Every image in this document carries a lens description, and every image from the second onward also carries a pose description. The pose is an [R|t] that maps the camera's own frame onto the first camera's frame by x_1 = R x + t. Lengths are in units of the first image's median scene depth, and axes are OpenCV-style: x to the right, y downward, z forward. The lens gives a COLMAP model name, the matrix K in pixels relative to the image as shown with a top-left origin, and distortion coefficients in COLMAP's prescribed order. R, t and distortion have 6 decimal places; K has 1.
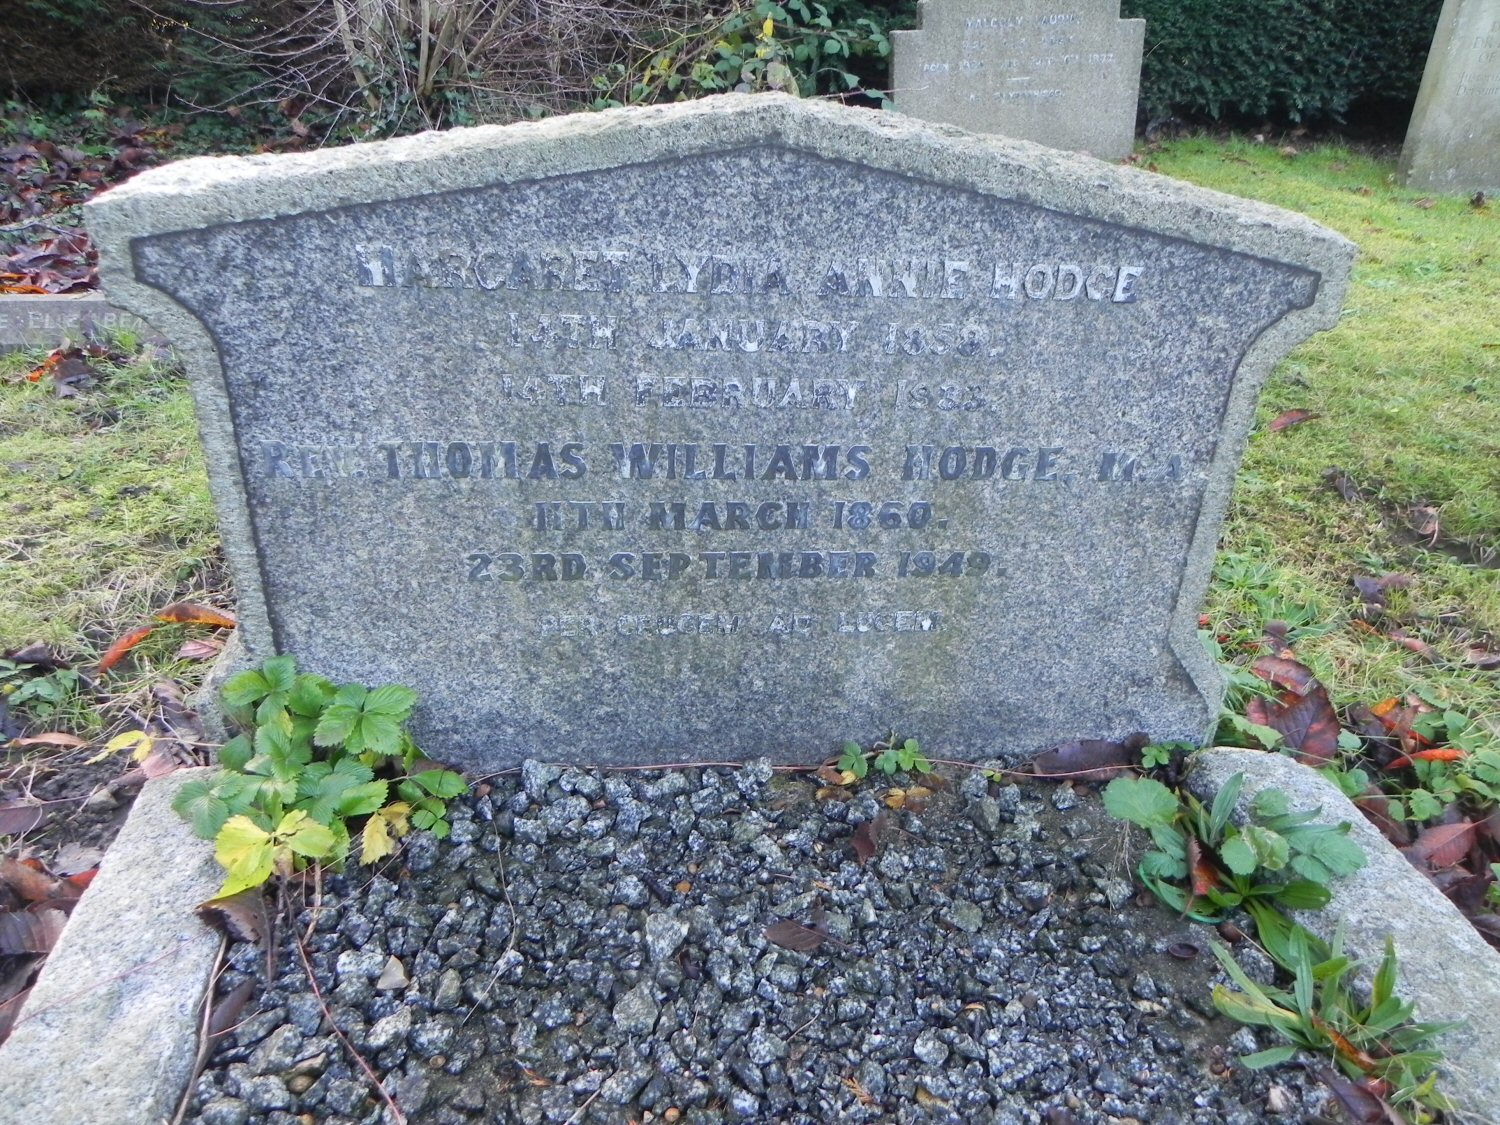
lens RADIAL K [[1130.2, 0, 784.7], [0, 1130.2, 557.6], [0, 0, 1]] dist [-0.015923, 0.001391]
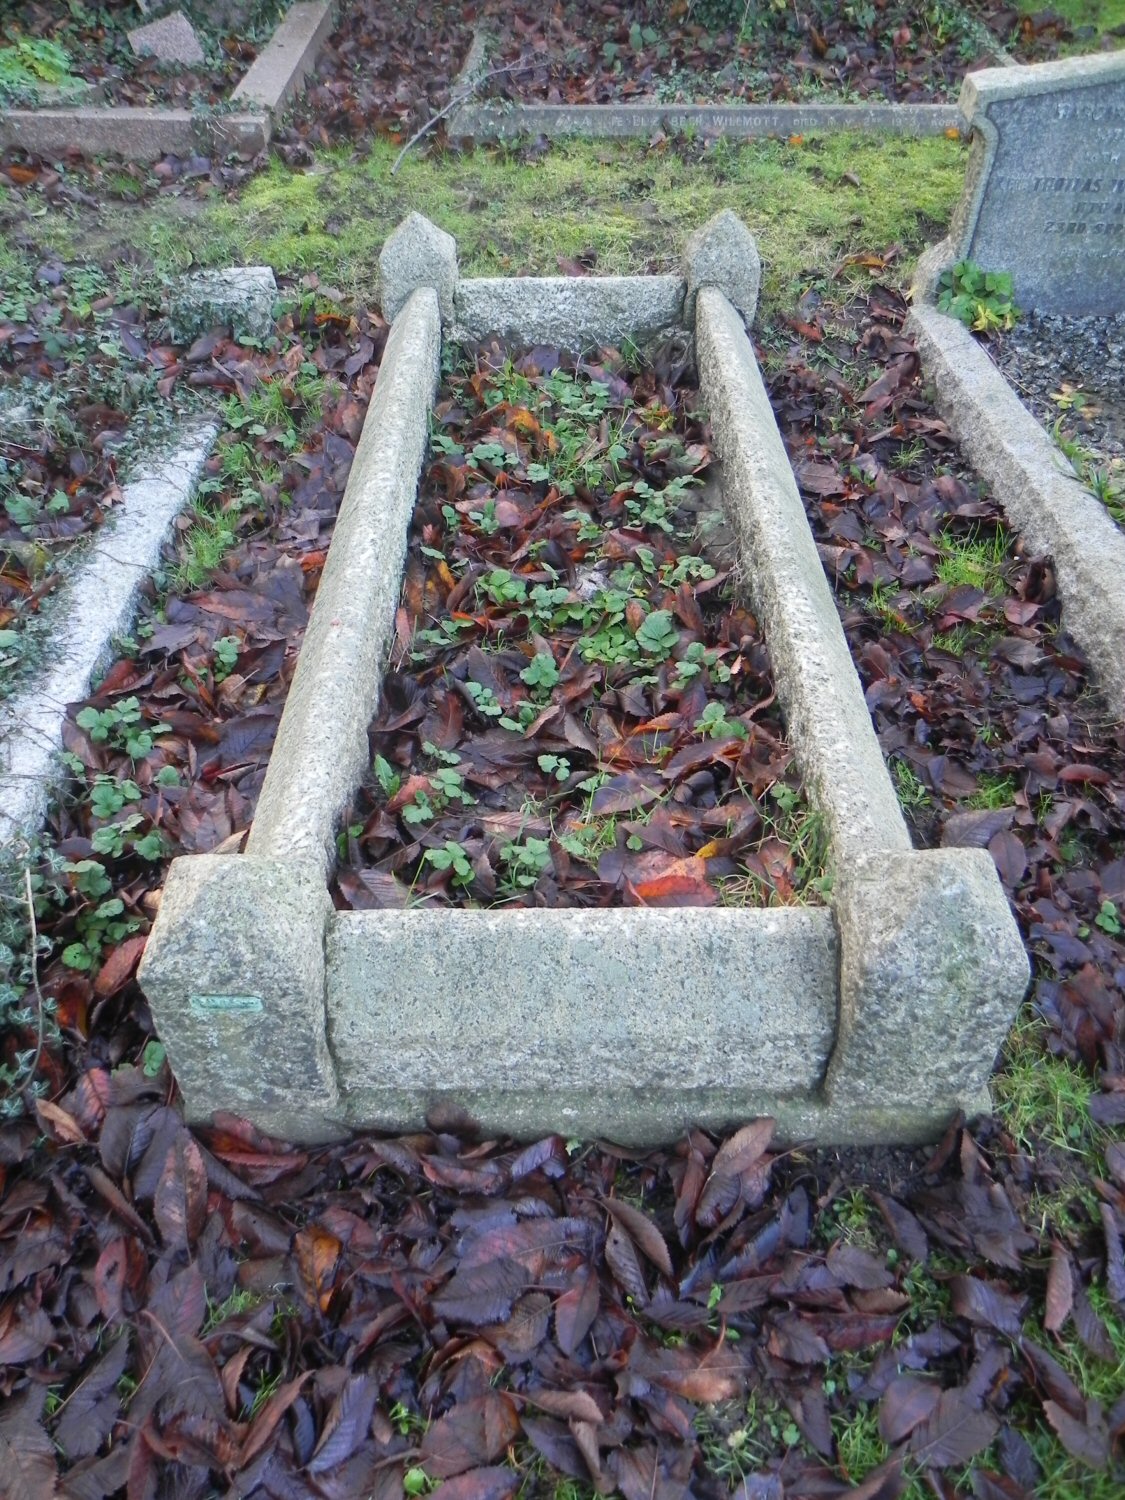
lens RADIAL K [[1119.9, 0, 559.2], [0, 1119.9, 717.0], [0, 0, 1]] dist [0.002791, 0.006215]
pose [[0.991287, 0.069560, -0.111851, -1.083185], [-0.034485, 0.956619, 0.289293, 0.411771], [0.127123, -0.282916, 0.950683, -2.184620]]
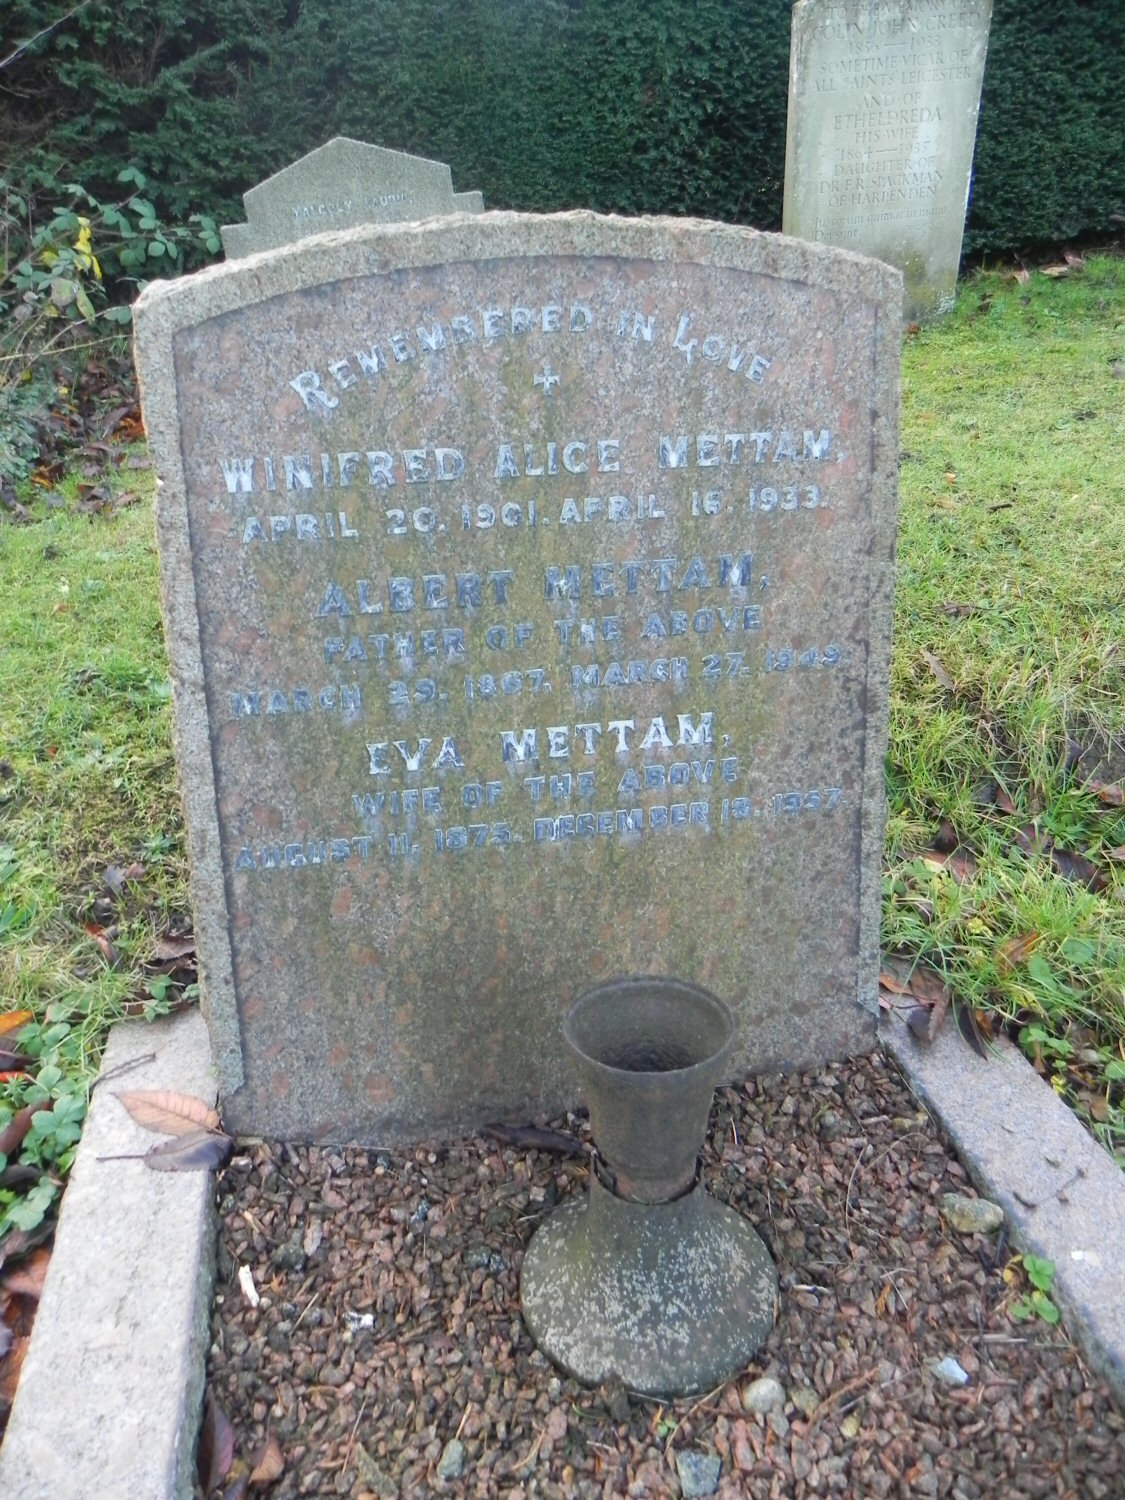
lens RADIAL K [[1130.6, 0, 548.8], [0, 1130.6, 728.6], [0, 0, 1]] dist [-0.006437, -0.008667]
pose [[0.996047, -0.087032, 0.017760, 1.382818], [0.086377, 0.995655, 0.034799, -0.171780], [-0.020711, -0.033128, 0.999237, -0.020121]]
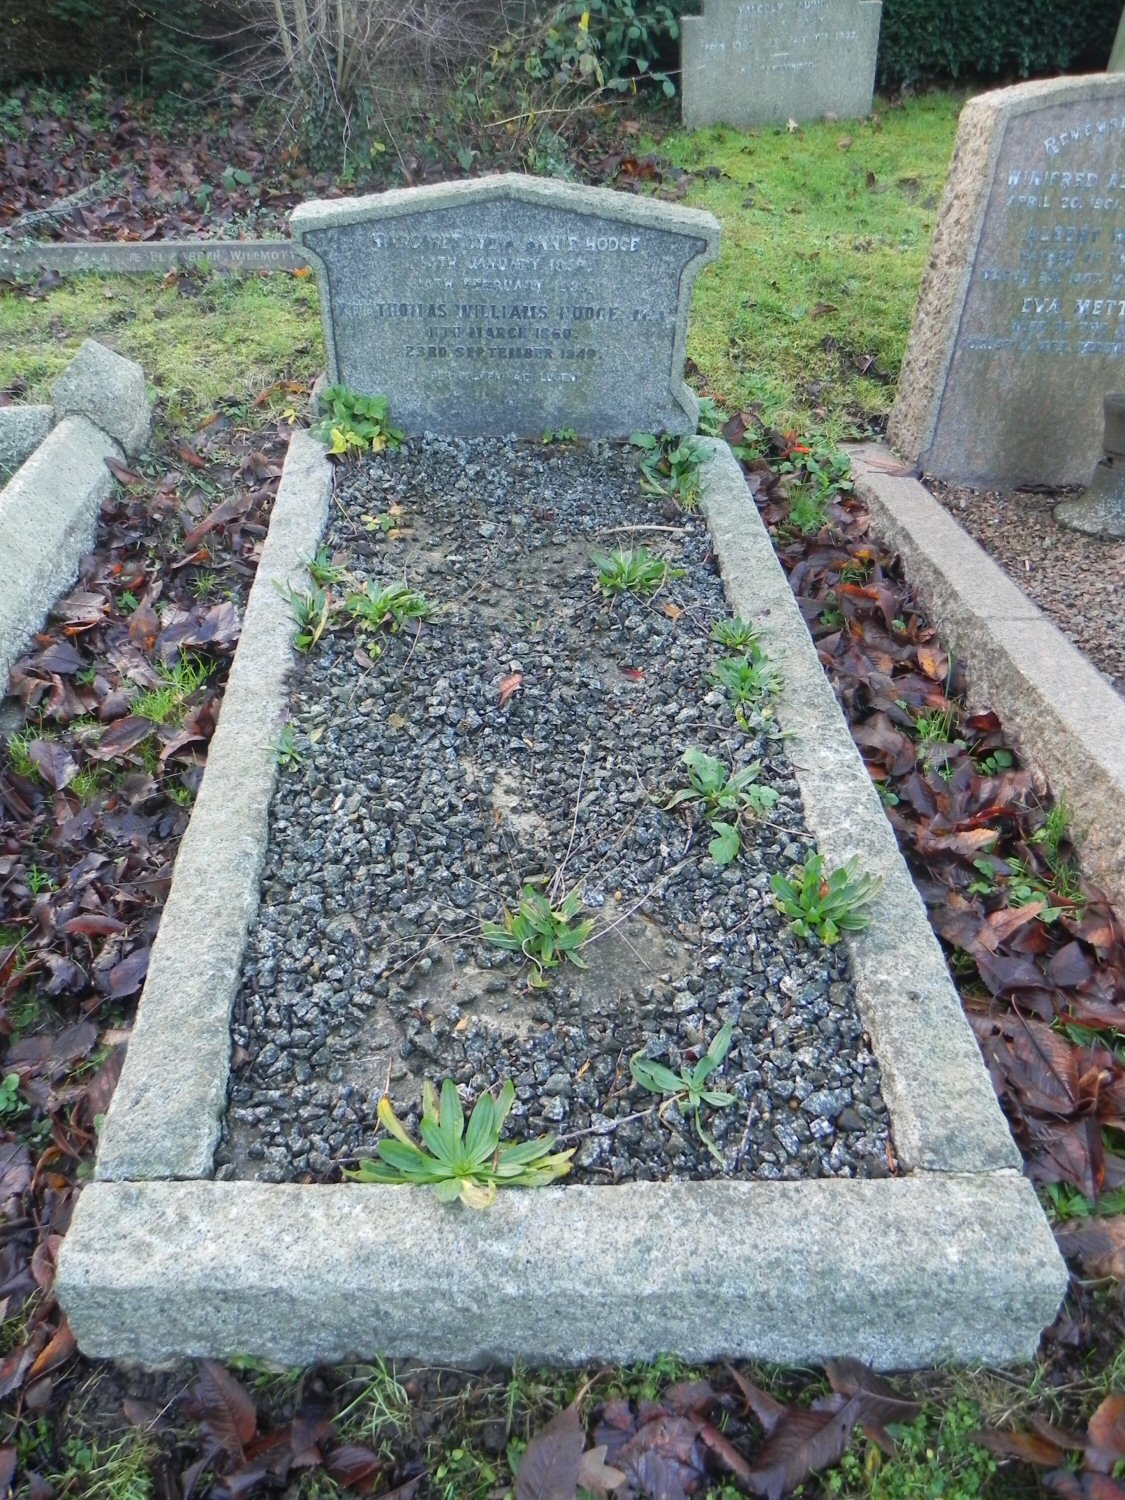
lens RADIAL K [[1130.6, 0, 548.8], [0, 1130.6, 728.6], [0, 0, 1]] dist [-0.006437, -0.008667]
pose [[0.995785, 0.032504, -0.085766, 0.346258], [-0.015244, 0.980744, 0.194704, 0.375238], [0.090443, -0.192576, 0.977105, -1.894162]]
